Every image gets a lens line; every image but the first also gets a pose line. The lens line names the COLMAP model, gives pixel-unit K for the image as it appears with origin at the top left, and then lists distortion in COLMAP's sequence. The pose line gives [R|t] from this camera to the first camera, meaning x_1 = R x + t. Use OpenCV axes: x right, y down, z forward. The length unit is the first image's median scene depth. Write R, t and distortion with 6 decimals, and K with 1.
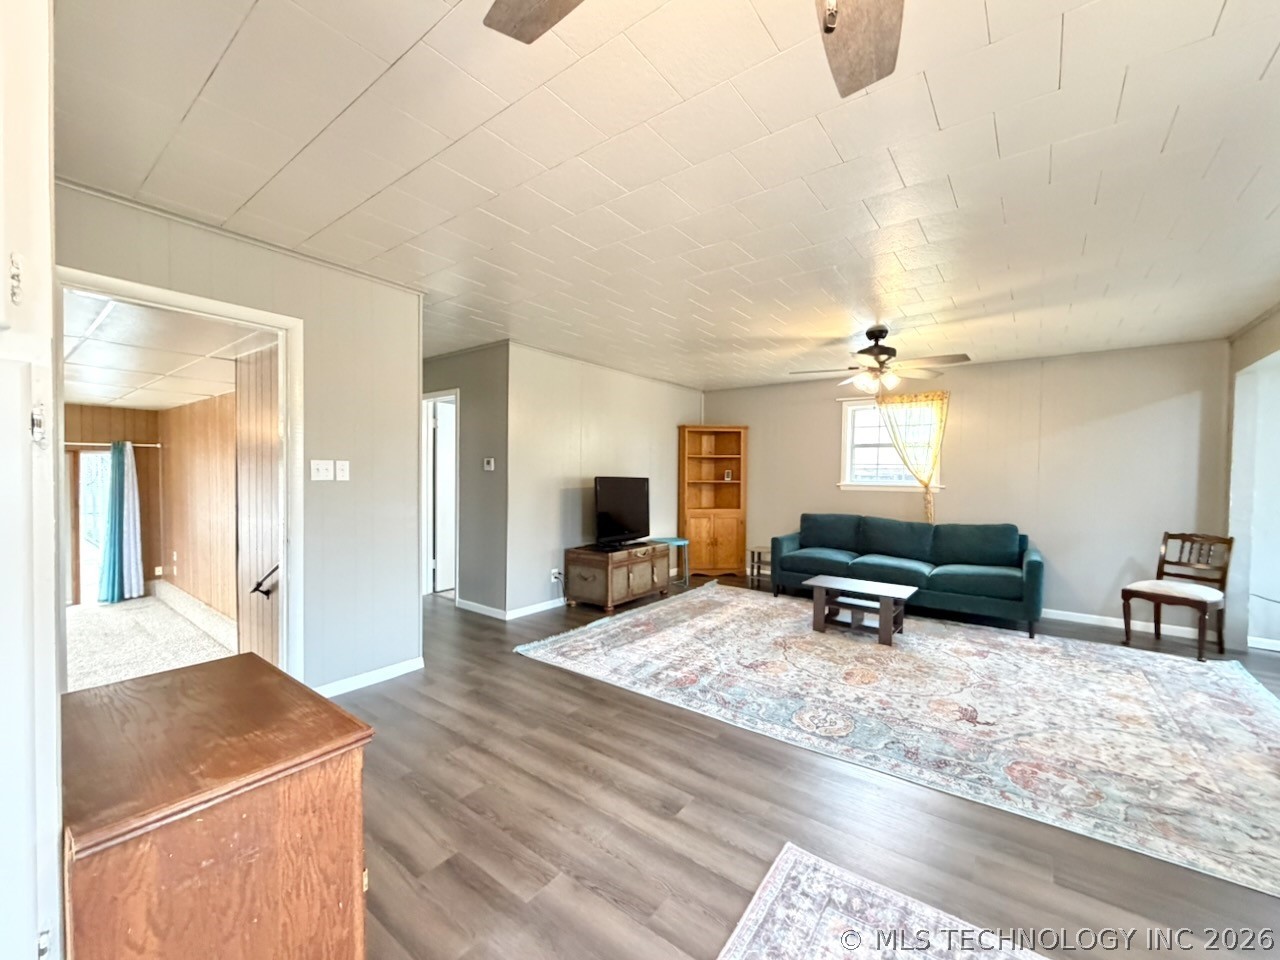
lens RADIAL K [[518.9, 0, 636.0], [0, 518.9, 487.7], [0, 0, 1]] dist [0.001954, 0.000198]
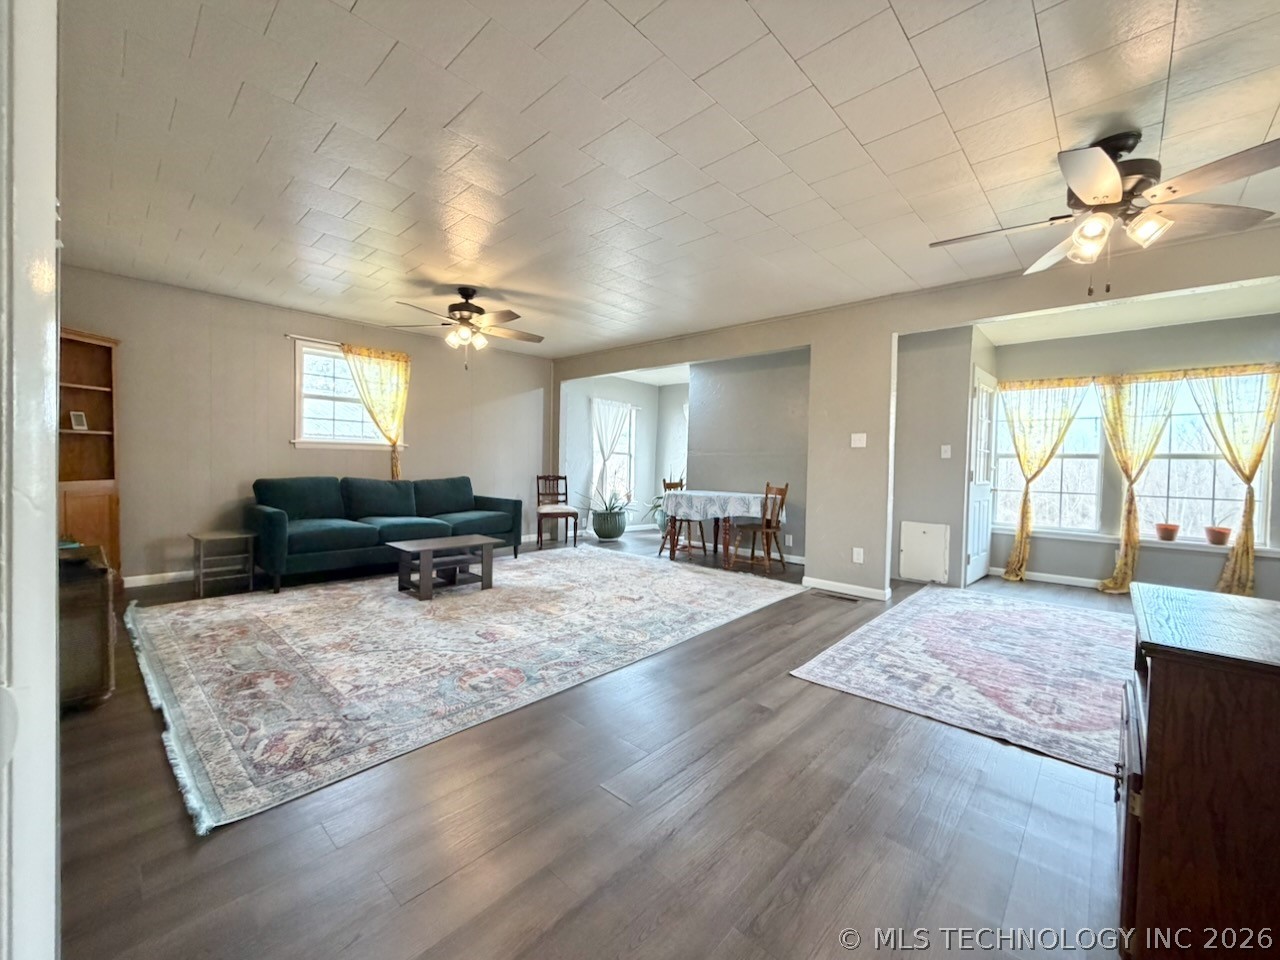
lens RADIAL K [[509.8, 0, 636.1], [0, 509.8, 477.0], [0, 0, 1]] dist [0.001637, 0.000174]
pose [[0.097247, -0.042745, 0.994342, -0.738561], [0.003279, 0.999086, 0.042628, 0.035952], [-0.995255, -0.000885, 0.097298, 0.811874]]
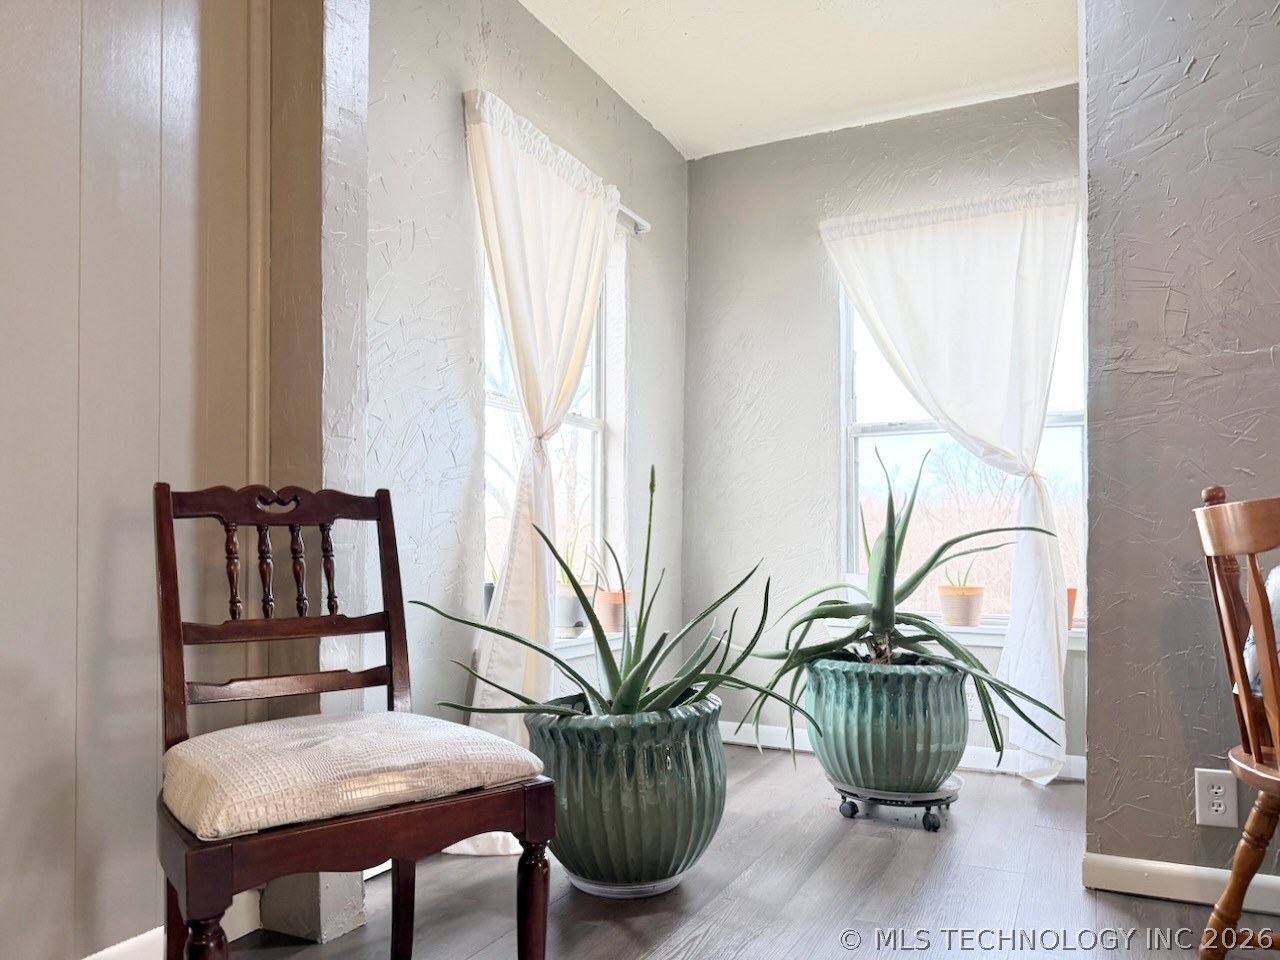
lens RADIAL K [[927.7, 0, 643.2], [0, 927.7, 529.4], [0, 0, 1]] dist [-0.006979, -0.004286]
pose [[-0.204444, -0.000718, 0.978878, 0.934067], [0.023570, 0.999706, 0.005656, 0.154986], [-0.978595, 0.024228, -0.204367, 1.317459]]
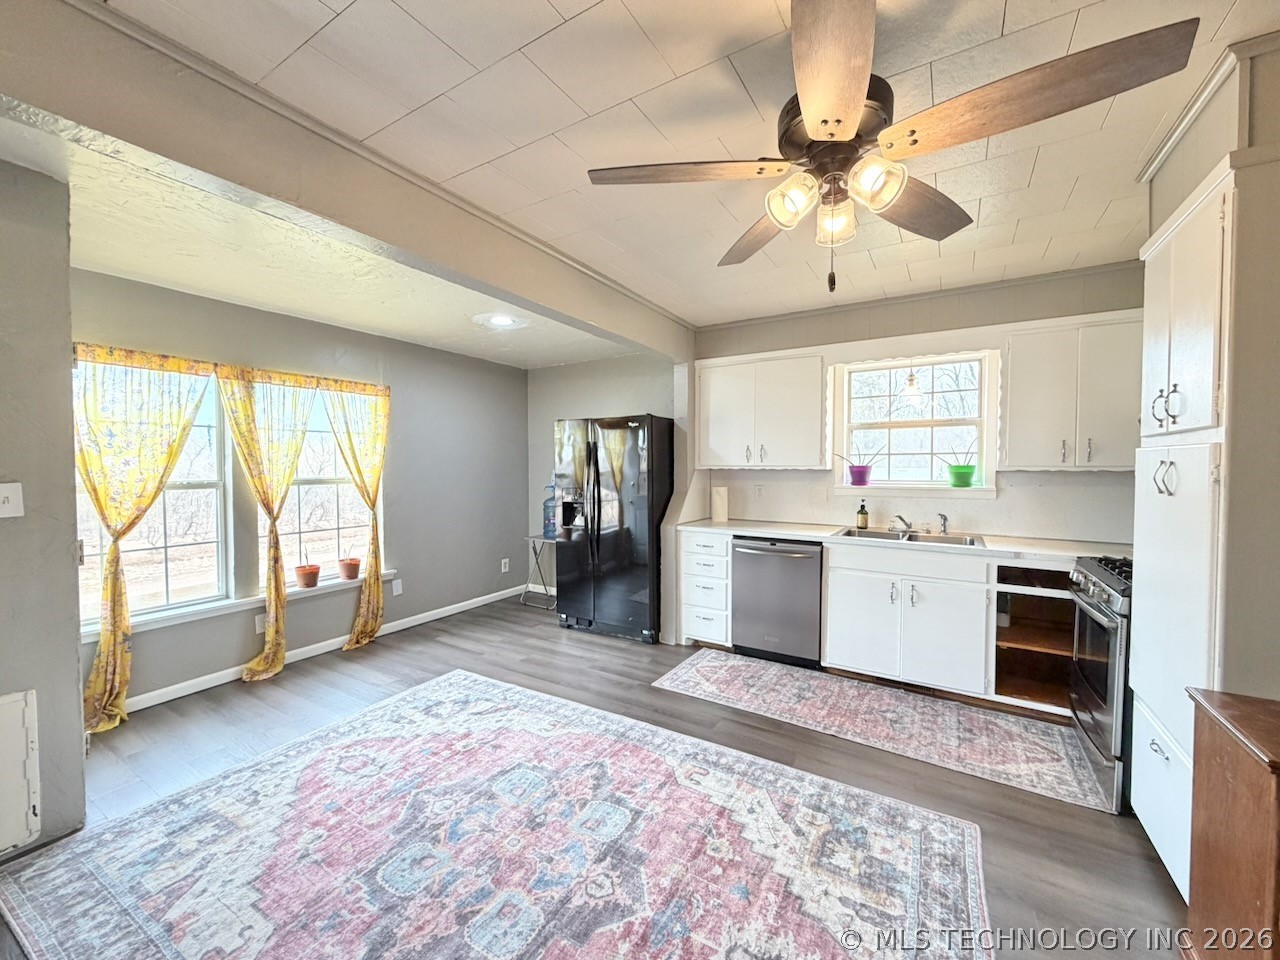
lens RADIAL K [[509.8, 0, 636.1], [0, 509.8, 477.0], [0, 0, 1]] dist [0.001637, 0.000174]
pose [[-0.994314, -0.013626, -0.105616, 0.293930], [-0.018914, 0.998609, 0.049222, -0.044980], [0.104799, 0.050940, -0.993188, 0.669247]]
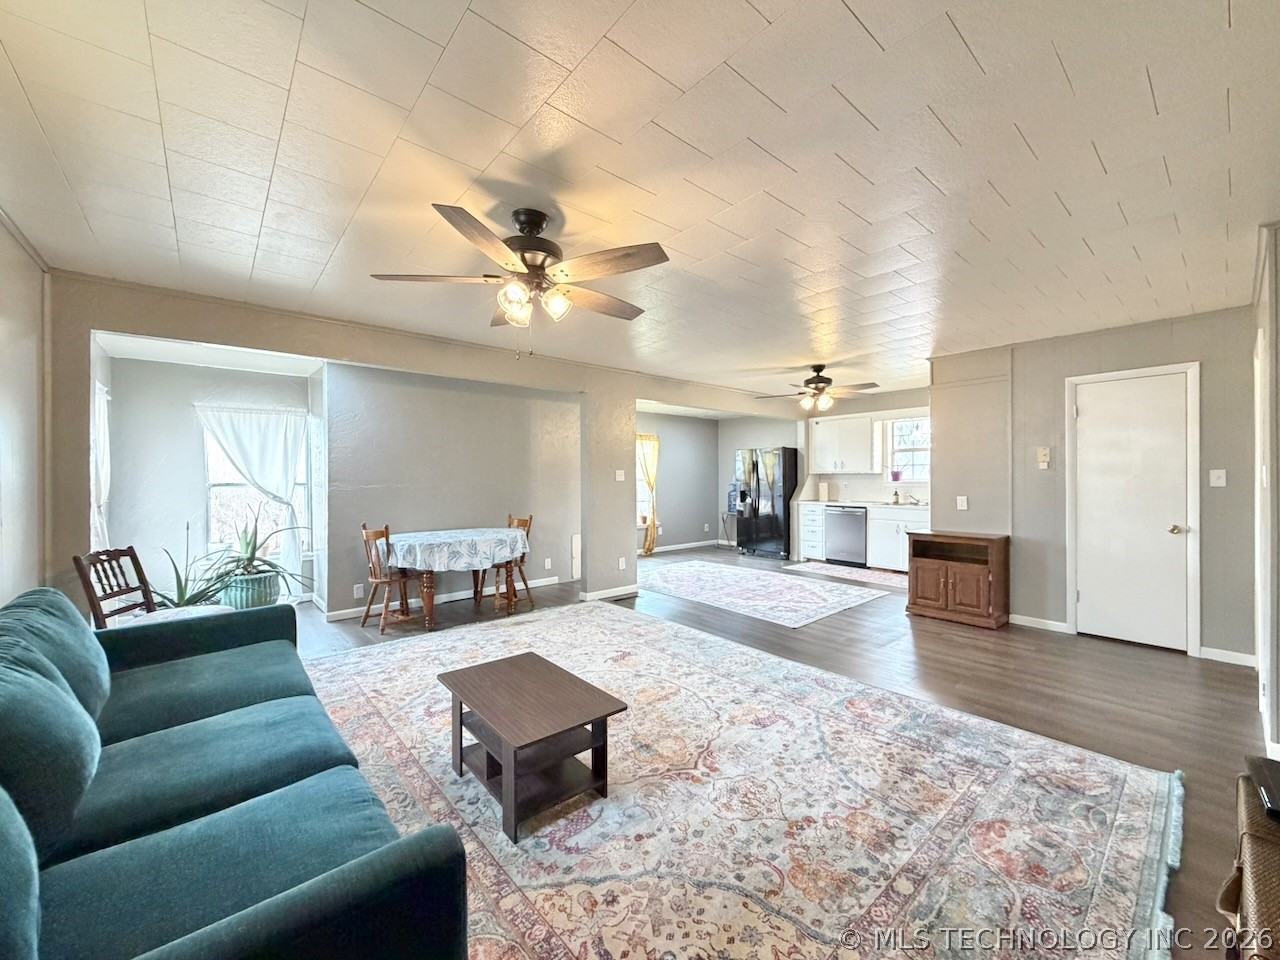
lens RADIAL K [[509.8, 0, 636.1], [0, 509.8, 477.0], [0, 0, 1]] dist [0.001637, 0.000174]
pose [[-0.978802, -0.013022, 0.204396, 0.335049], [-0.007849, 0.999629, 0.026099, -0.047856], [-0.204660, 0.023941, -0.978540, 2.168402]]
